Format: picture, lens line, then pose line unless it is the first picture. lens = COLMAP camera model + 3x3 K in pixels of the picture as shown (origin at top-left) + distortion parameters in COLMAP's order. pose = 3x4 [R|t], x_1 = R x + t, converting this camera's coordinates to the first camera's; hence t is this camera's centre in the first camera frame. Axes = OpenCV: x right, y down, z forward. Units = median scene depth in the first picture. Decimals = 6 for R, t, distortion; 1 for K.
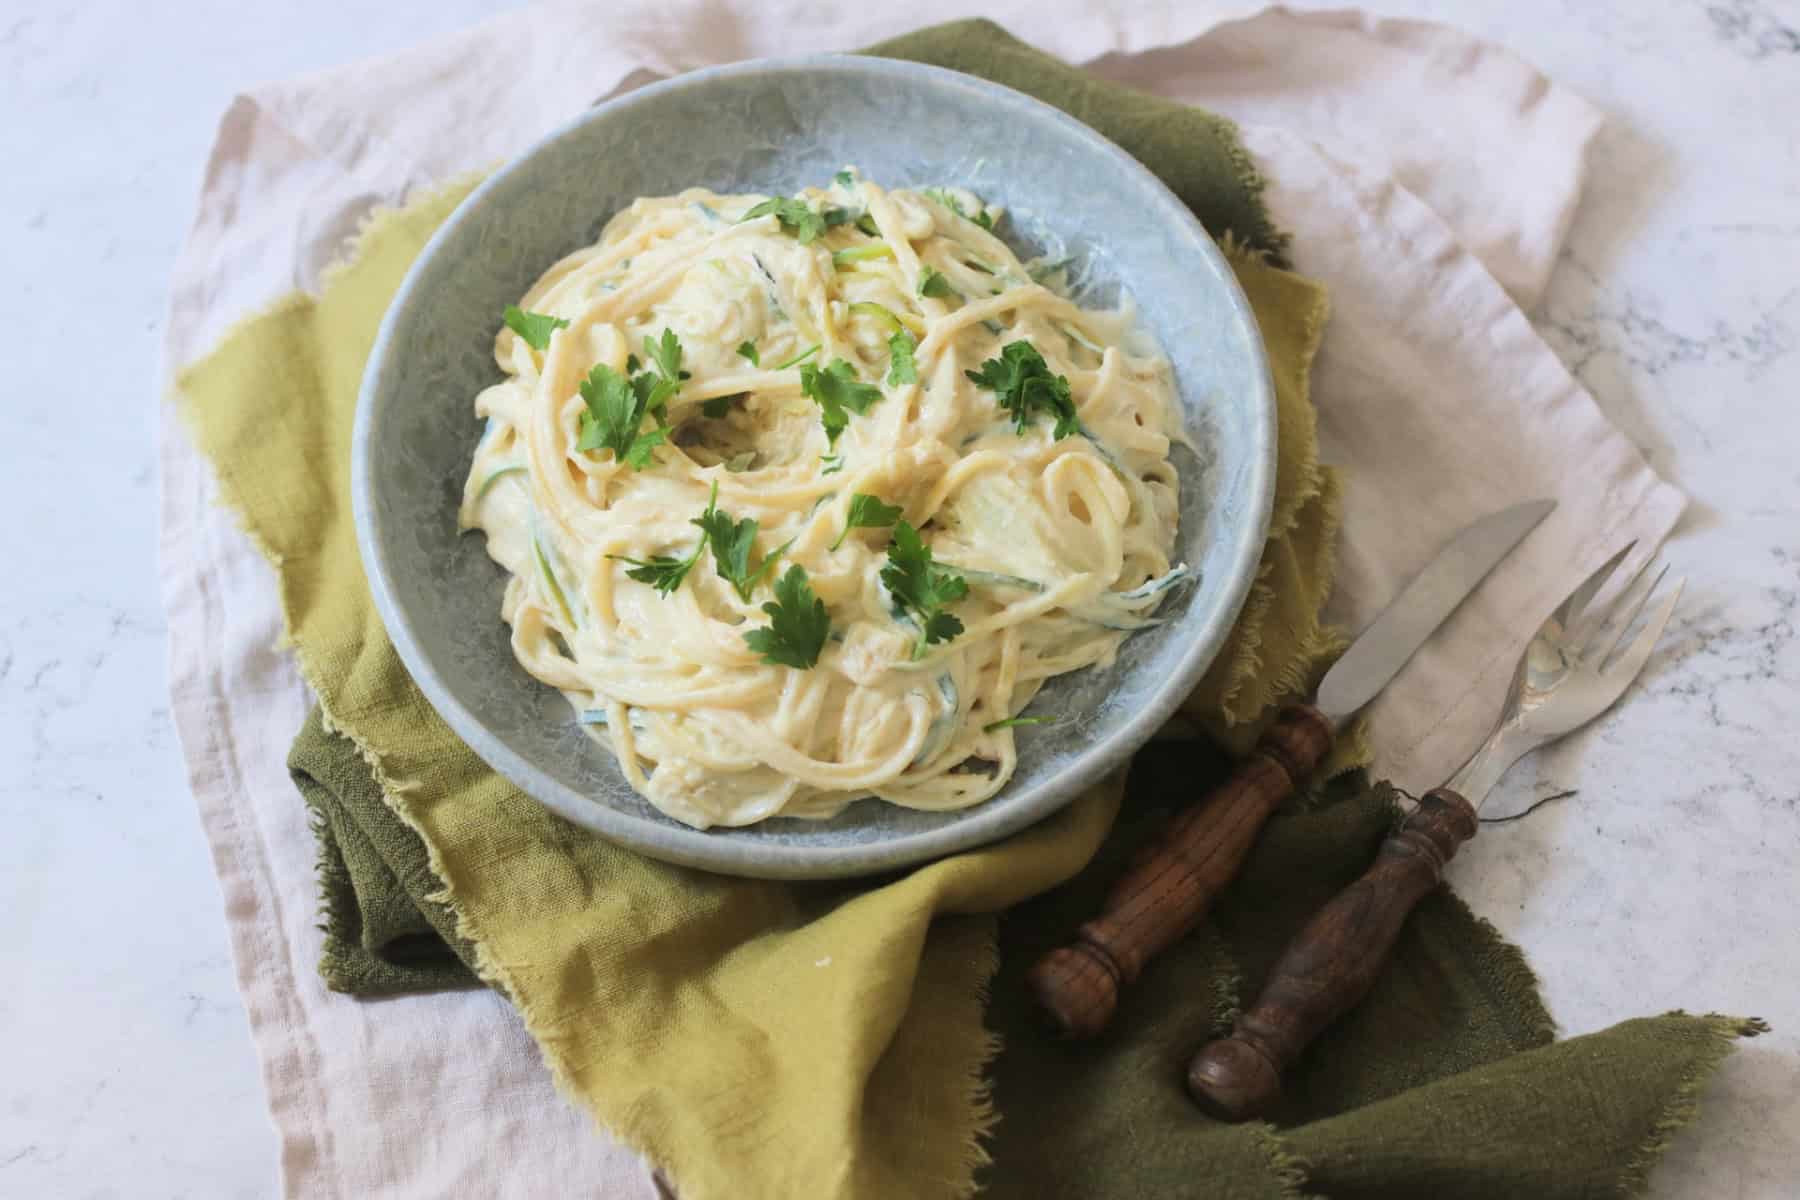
lens RADIAL K [[4492.8, 0, 881.1], [0, 4492.8, 536.7], [0, 0, 1]] dist [-0.058765, 0.000000]
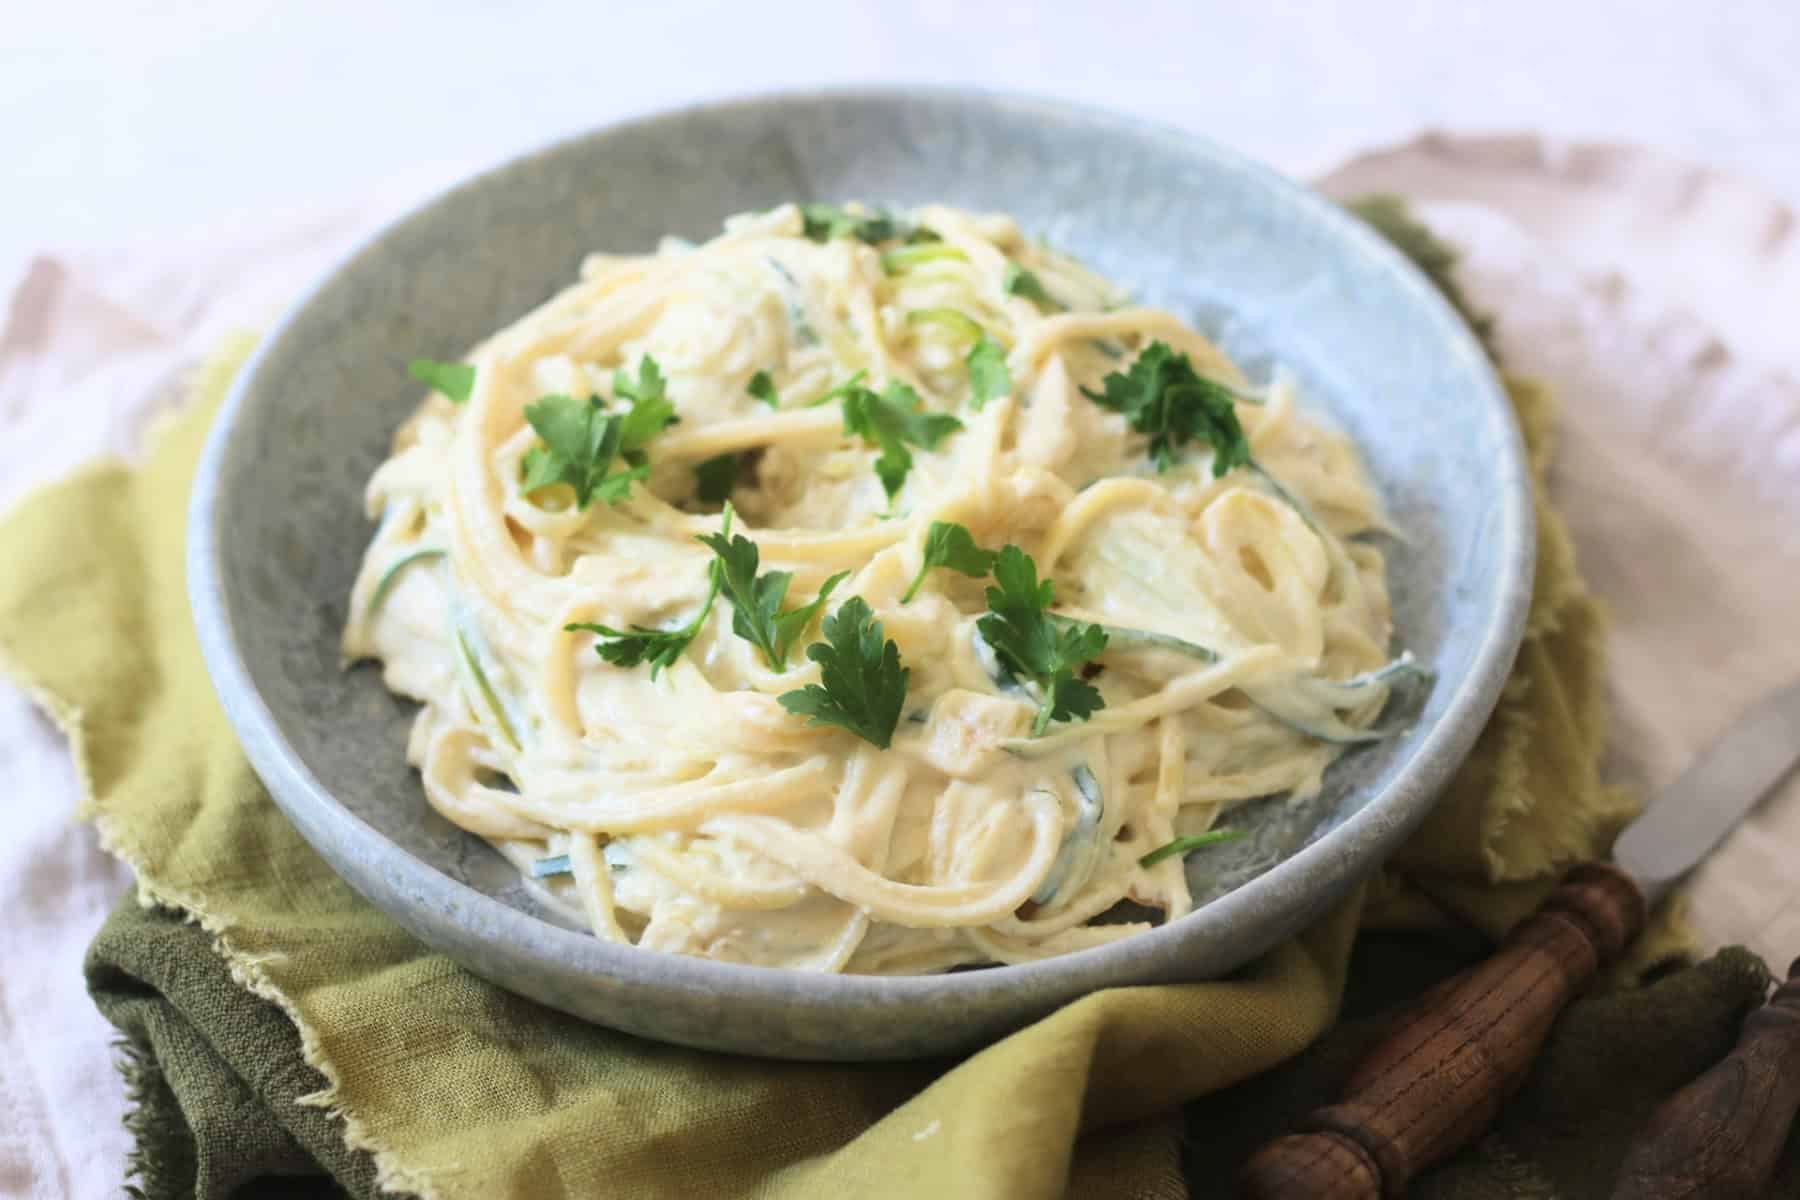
lens RADIAL K [[4492.8, 0, 903.7], [0, 4492.8, 599.8], [0, 0, 1]] dist [-0.058765, 0.000000]
pose [[0.998394, -0.022768, 0.051878, -0.045144], [0.038215, 0.946652, -0.319984, 0.215628], [-0.041825, 0.321453, 0.946002, 0.356121]]
